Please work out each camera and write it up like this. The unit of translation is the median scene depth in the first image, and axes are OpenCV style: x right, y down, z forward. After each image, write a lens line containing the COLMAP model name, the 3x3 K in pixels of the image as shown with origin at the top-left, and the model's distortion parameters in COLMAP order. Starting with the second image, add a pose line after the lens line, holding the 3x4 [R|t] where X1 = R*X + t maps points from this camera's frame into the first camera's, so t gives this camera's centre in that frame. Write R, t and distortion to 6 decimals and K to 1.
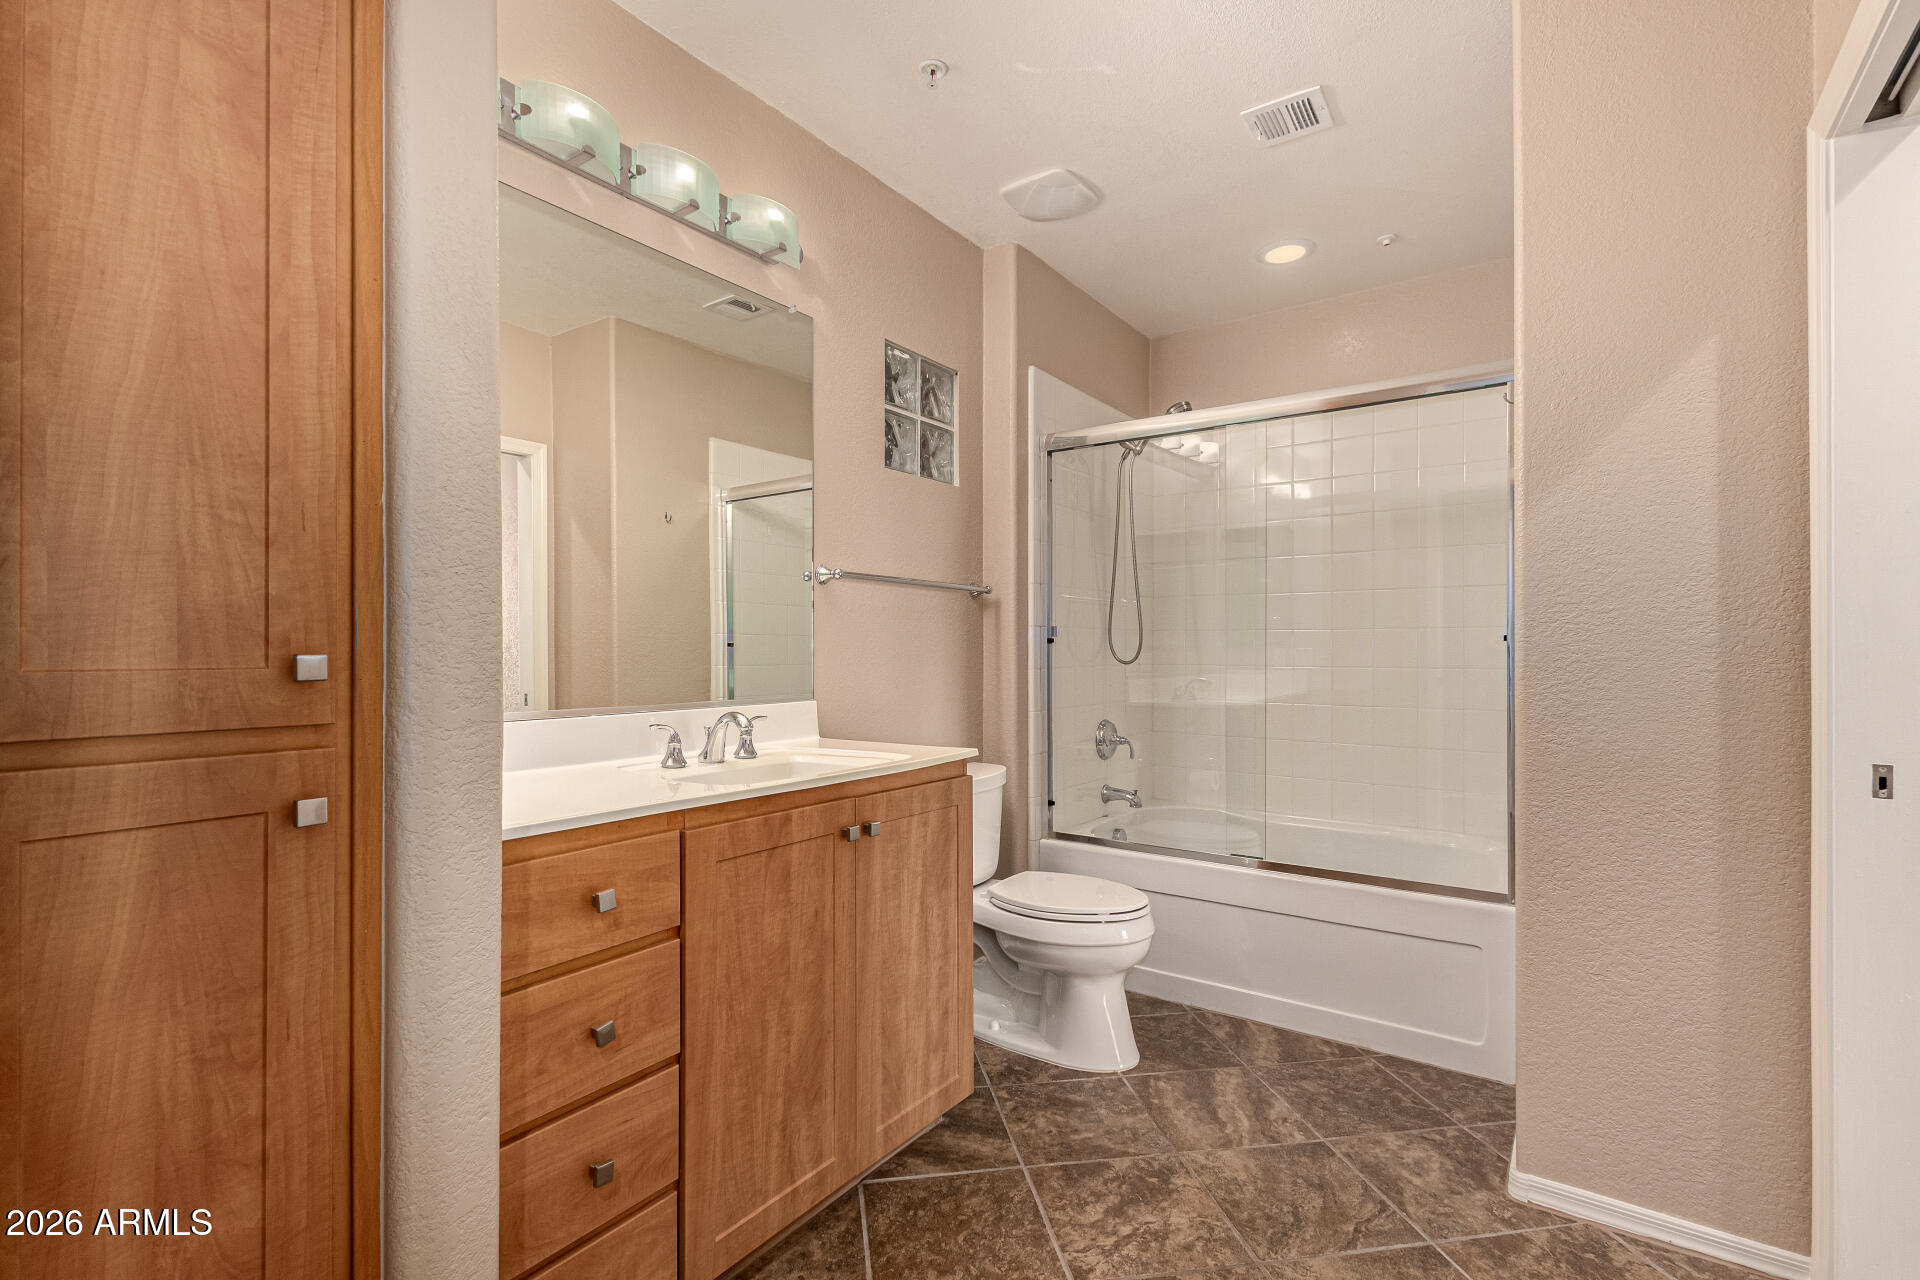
lens RADIAL K [[879.2, 0, 958.9], [0, 879.2, 650.4], [0, 0, 1]] dist [0.003001, -0.000313]
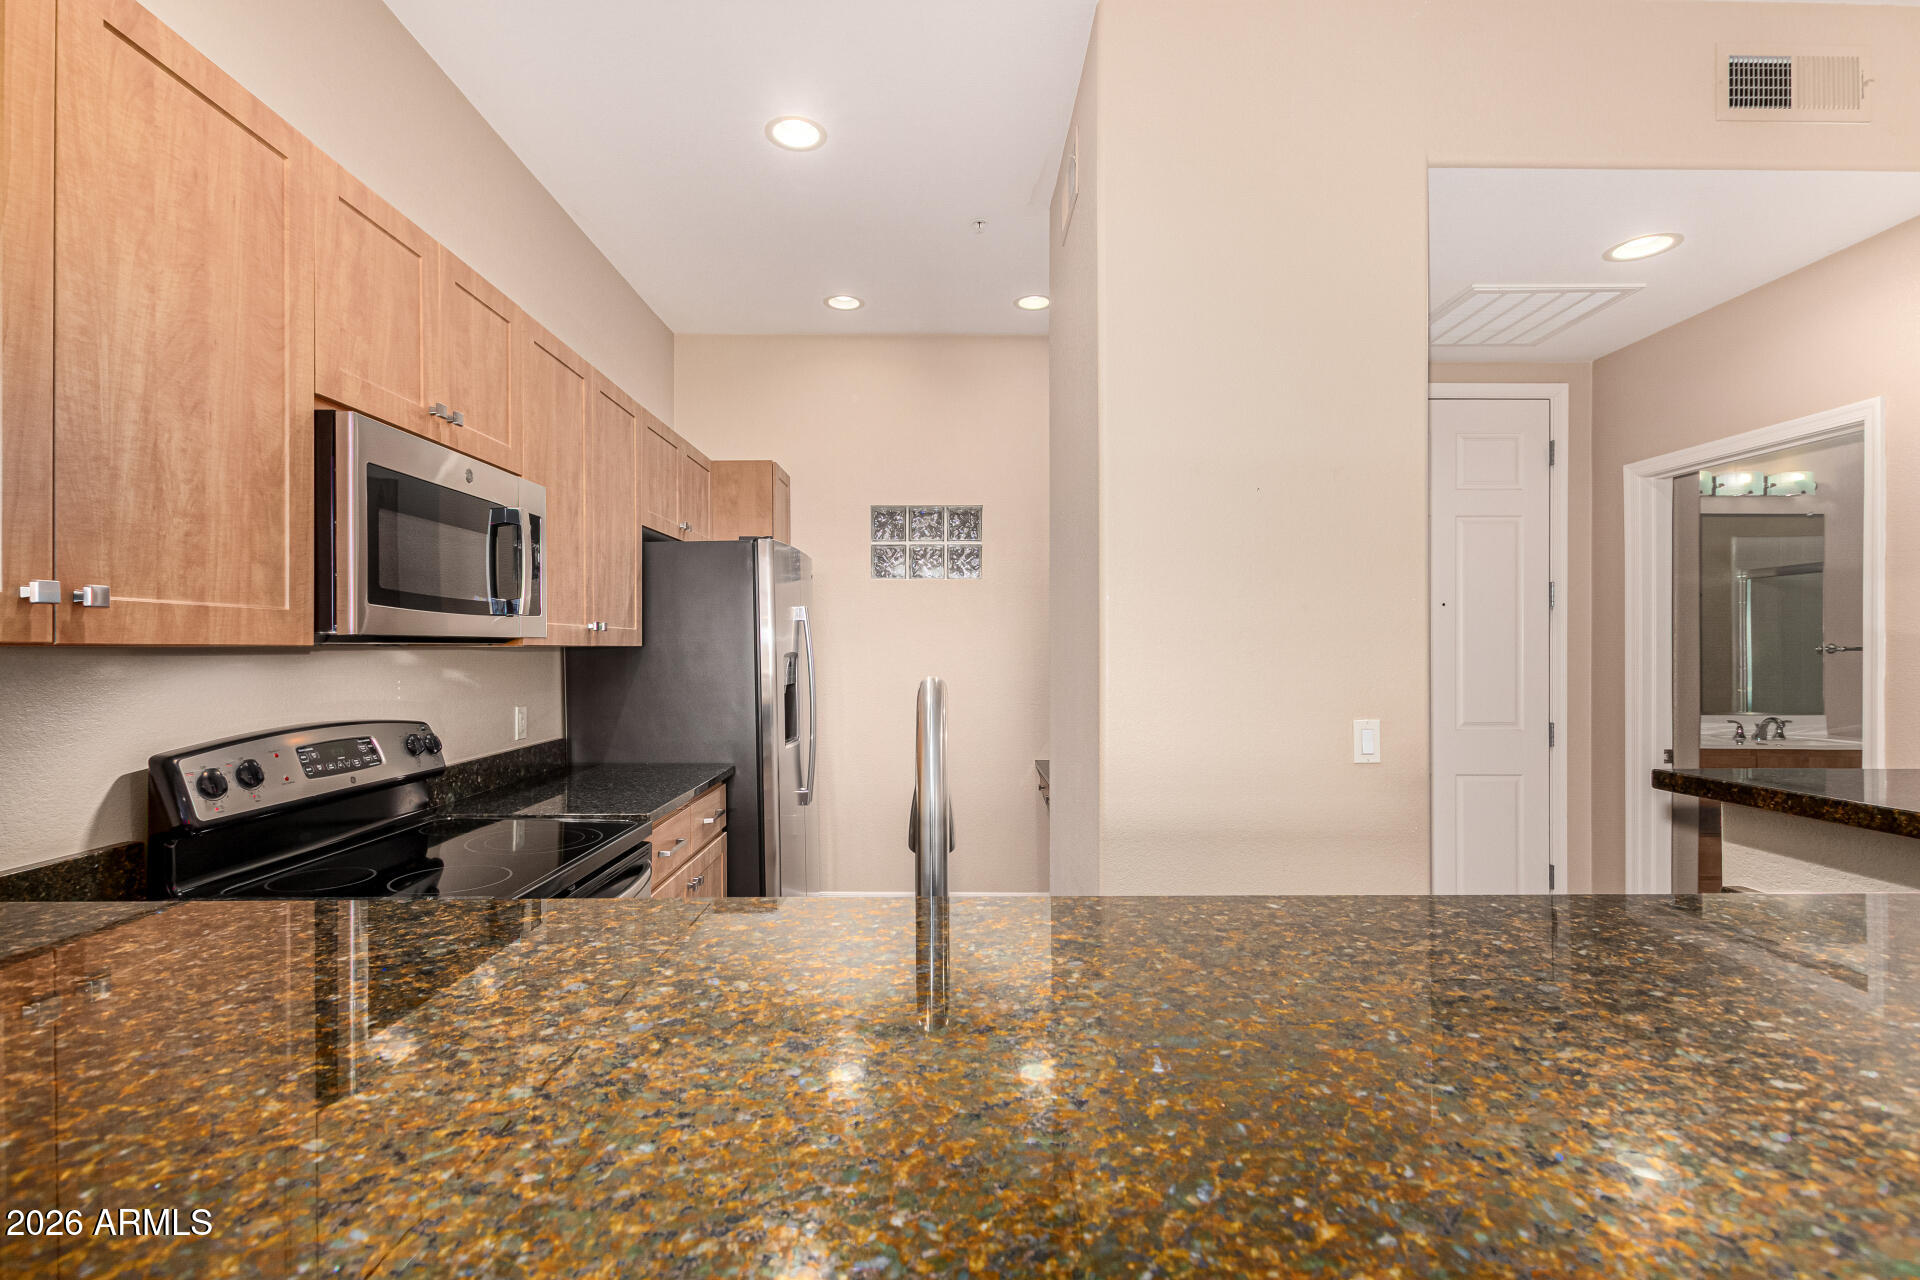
lens RADIAL K [[879.2, 0, 956.5], [0, 879.2, 644.5], [0, 0, 1]] dist [0.003001, -0.000313]
pose [[0.582625, 0.006205, -0.812717, 0.293433], [0.000918, 0.999965, 0.008293, -0.113317], [0.812740, -0.005578, 0.582599, -1.643655]]
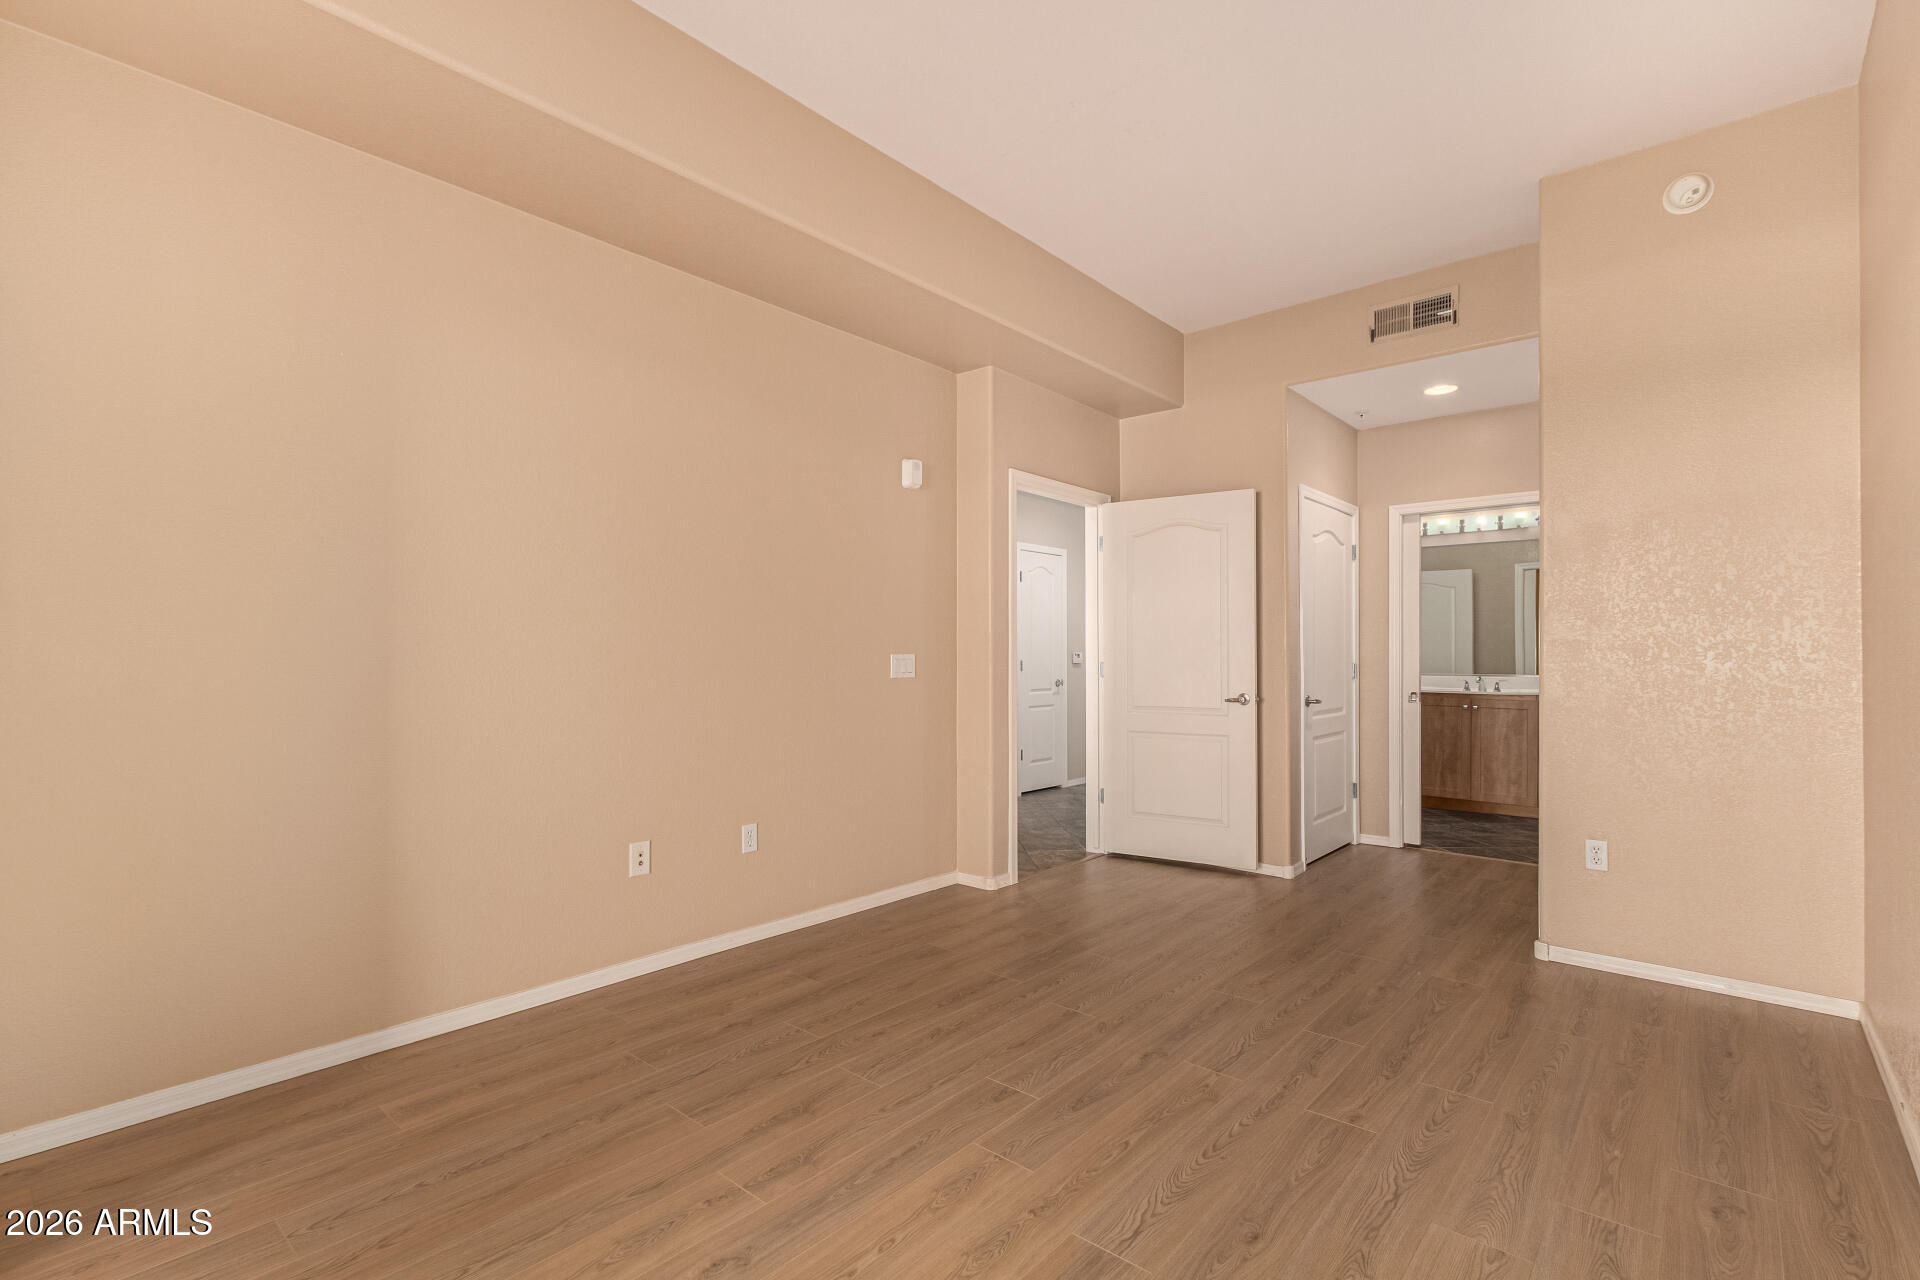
lens RADIAL K [[879.2, 0, 959.4], [0, 879.2, 649.3], [0, 0, 1]] dist [0.003001, -0.000313]
pose [[-0.099140, -0.007154, -0.995048, 3.887636], [0.001243, 0.999972, -0.007314, -0.017804], [0.995073, -0.001962, -0.099128, -0.797828]]
